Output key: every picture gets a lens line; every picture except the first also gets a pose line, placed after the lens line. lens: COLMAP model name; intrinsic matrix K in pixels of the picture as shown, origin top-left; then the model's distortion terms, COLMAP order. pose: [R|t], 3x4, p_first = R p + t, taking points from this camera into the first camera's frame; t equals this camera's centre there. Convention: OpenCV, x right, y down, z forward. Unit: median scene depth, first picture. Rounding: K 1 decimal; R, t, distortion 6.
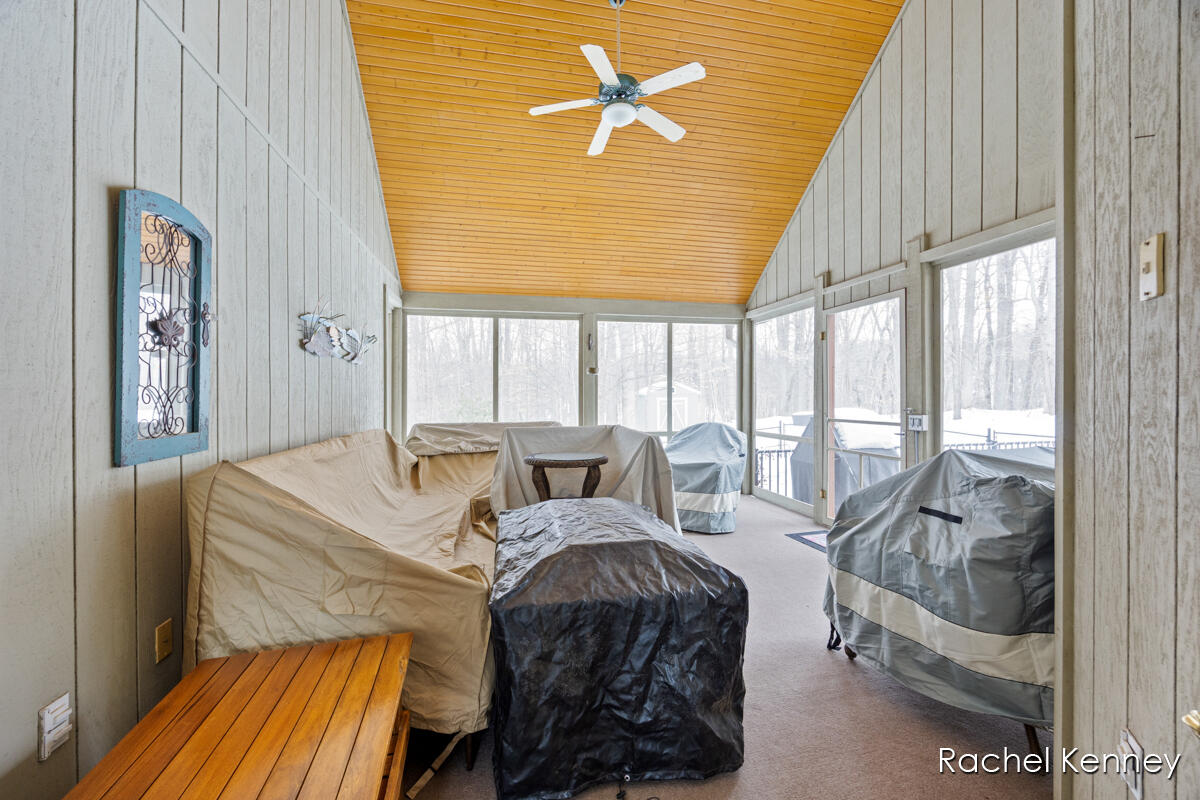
lens RADIAL K [[468.3, 0, 600.0], [0, 468.3, 400.0], [0, 0, 1]] dist [-0.000107, -0.000102]
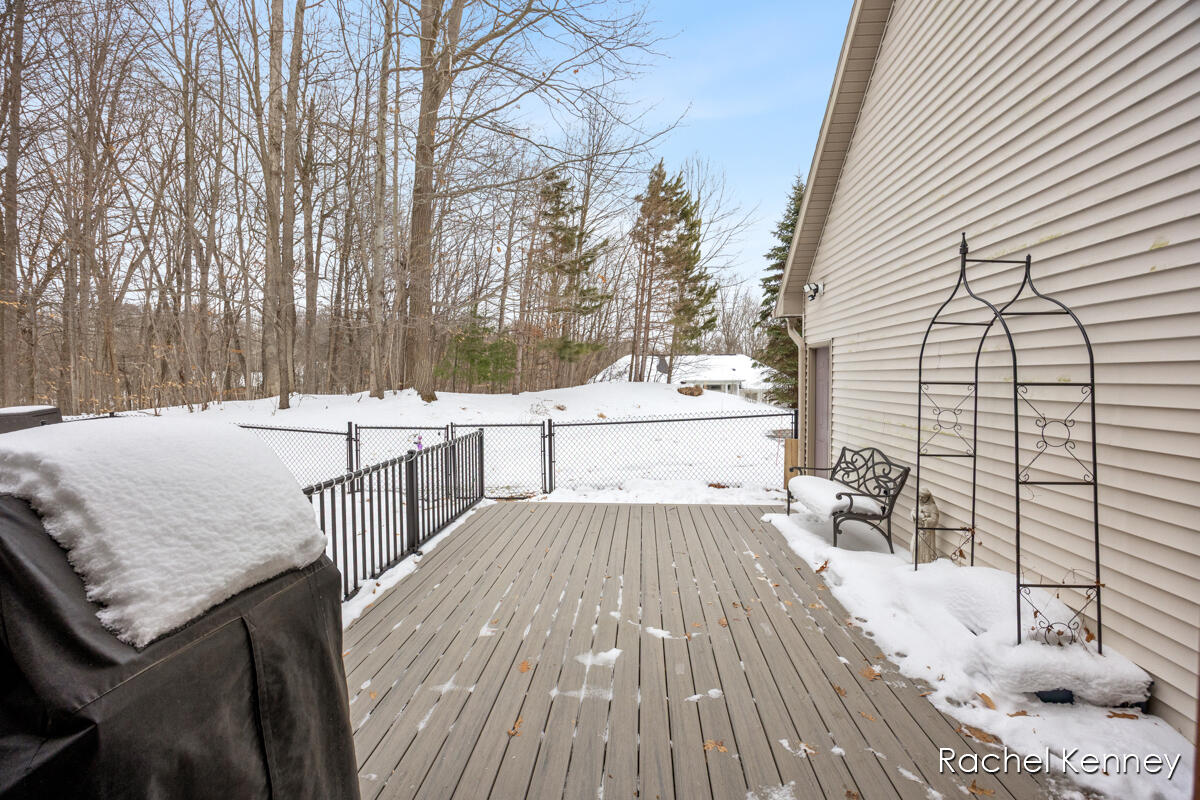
lens RADIAL K [[537.7, 0, 600.0], [0, 537.7, 400.0], [0, 0, 1]] dist [0.000900, 0.000101]
pose [[0.338841, -0.030217, 0.940358, 0.117582], [0.003455, 0.999517, 0.030873, 0.002324], [-0.940837, -0.007212, 0.338782, 0.221164]]
